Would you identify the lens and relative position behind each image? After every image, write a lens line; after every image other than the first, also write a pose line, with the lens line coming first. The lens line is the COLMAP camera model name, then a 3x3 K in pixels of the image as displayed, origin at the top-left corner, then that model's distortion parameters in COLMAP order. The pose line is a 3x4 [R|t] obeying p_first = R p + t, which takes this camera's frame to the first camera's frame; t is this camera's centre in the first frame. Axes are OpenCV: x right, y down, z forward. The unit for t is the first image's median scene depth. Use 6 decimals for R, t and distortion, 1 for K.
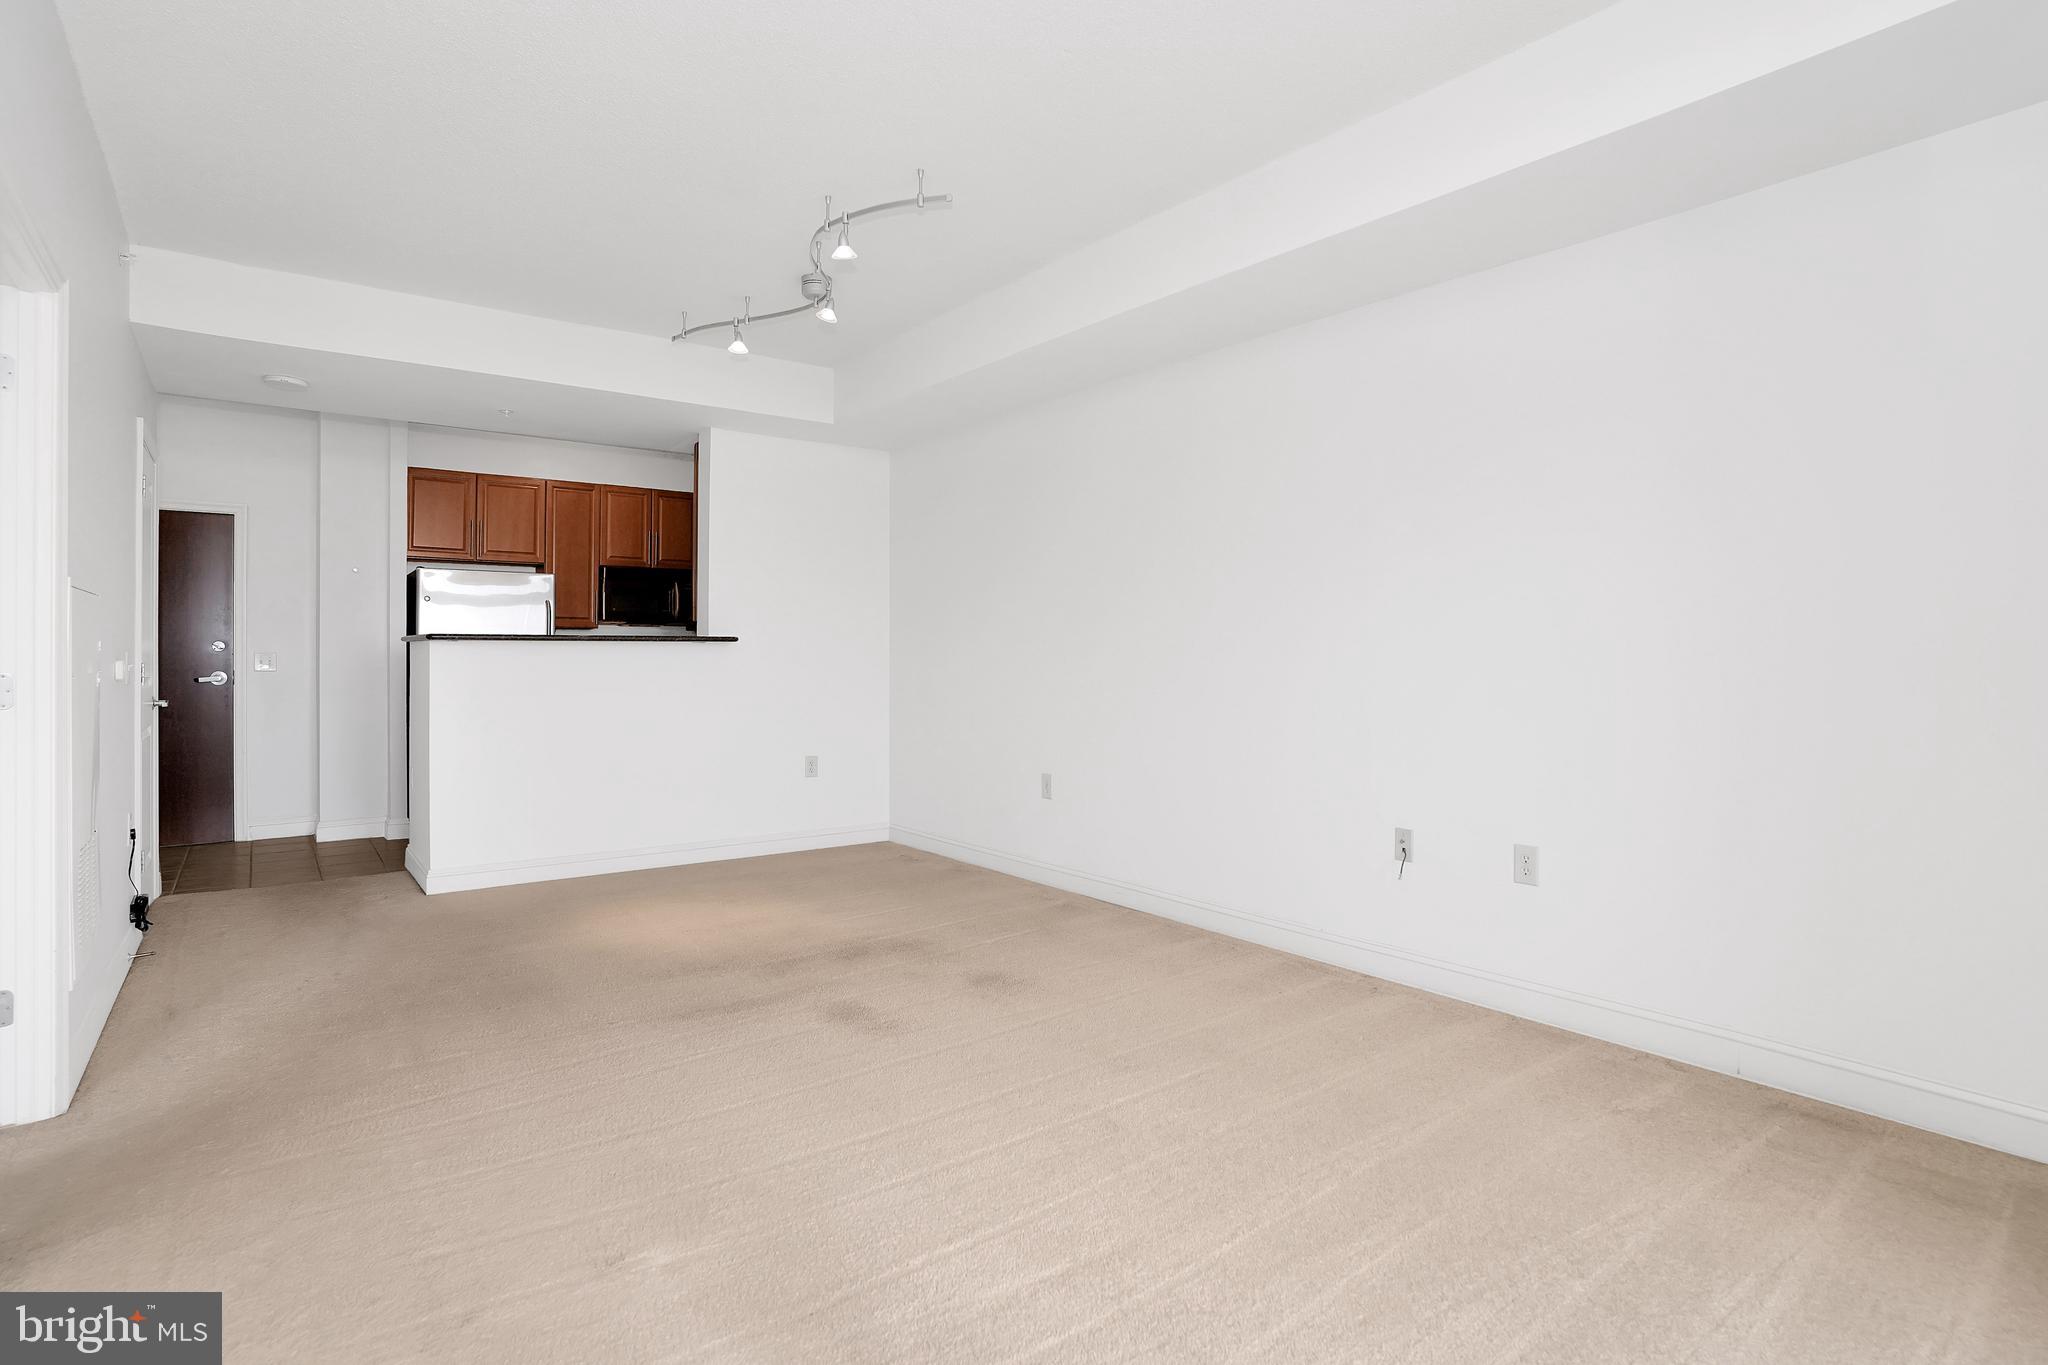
lens RADIAL K [[1029.3, 0, 1028.4], [0, 1029.3, 679.6], [0, 0, 1]] dist [-0.087111, 0.042923]
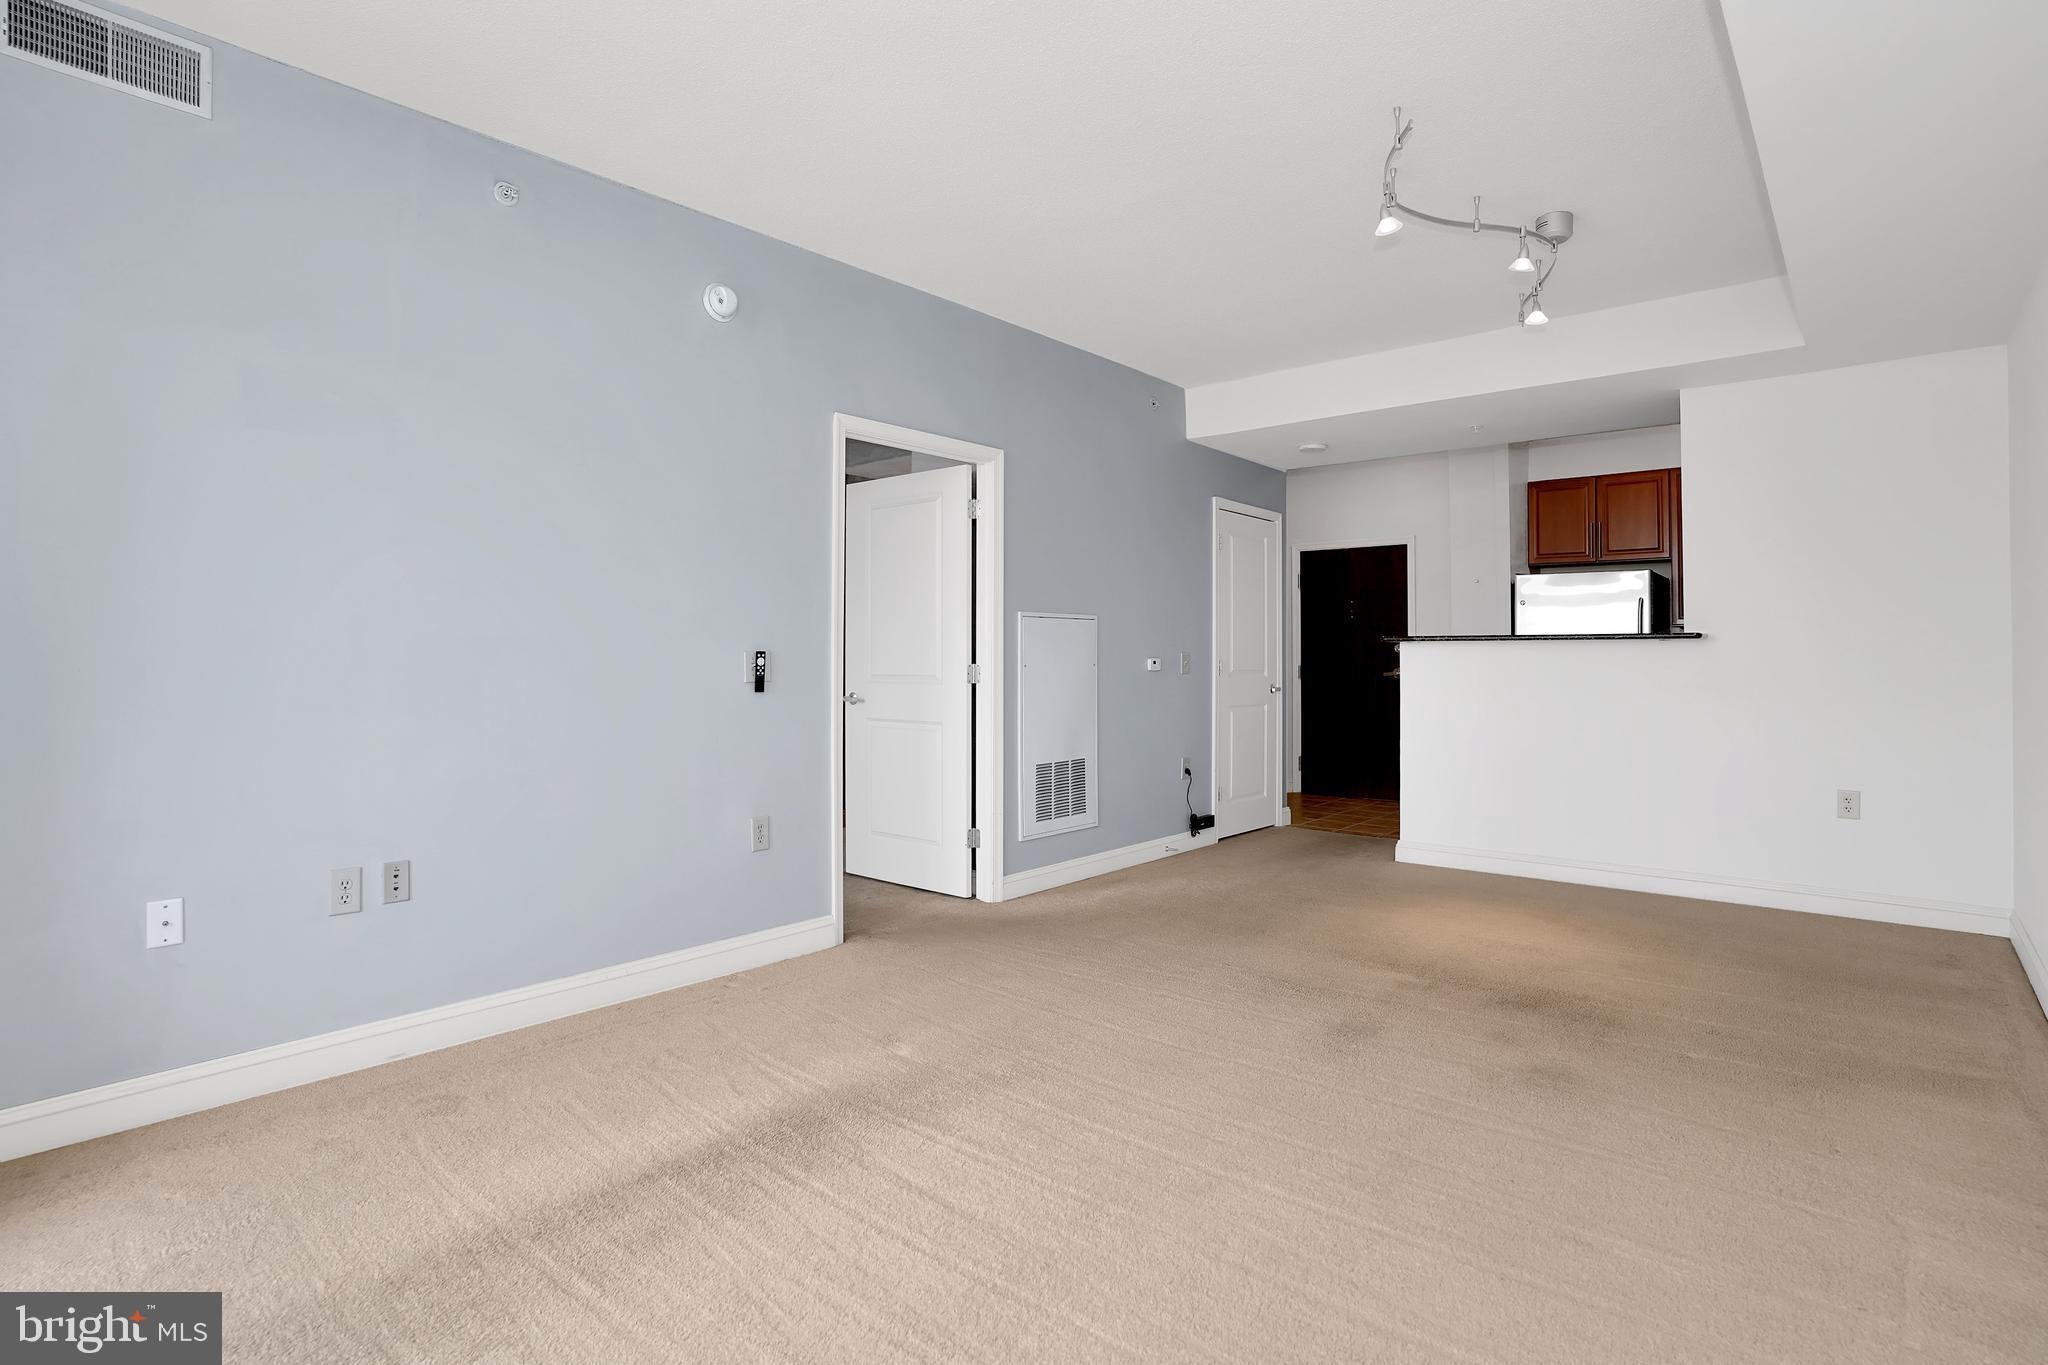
lens RADIAL K [[1029.3, 0, 1028.4], [0, 1029.3, 679.6], [0, 0, 1]] dist [-0.087111, 0.042923]
pose [[0.191028, 0.020083, -0.981379, 0.375452], [-0.018906, 0.999680, 0.016778, -0.006334], [0.981402, 0.015349, 0.191347, 0.278301]]
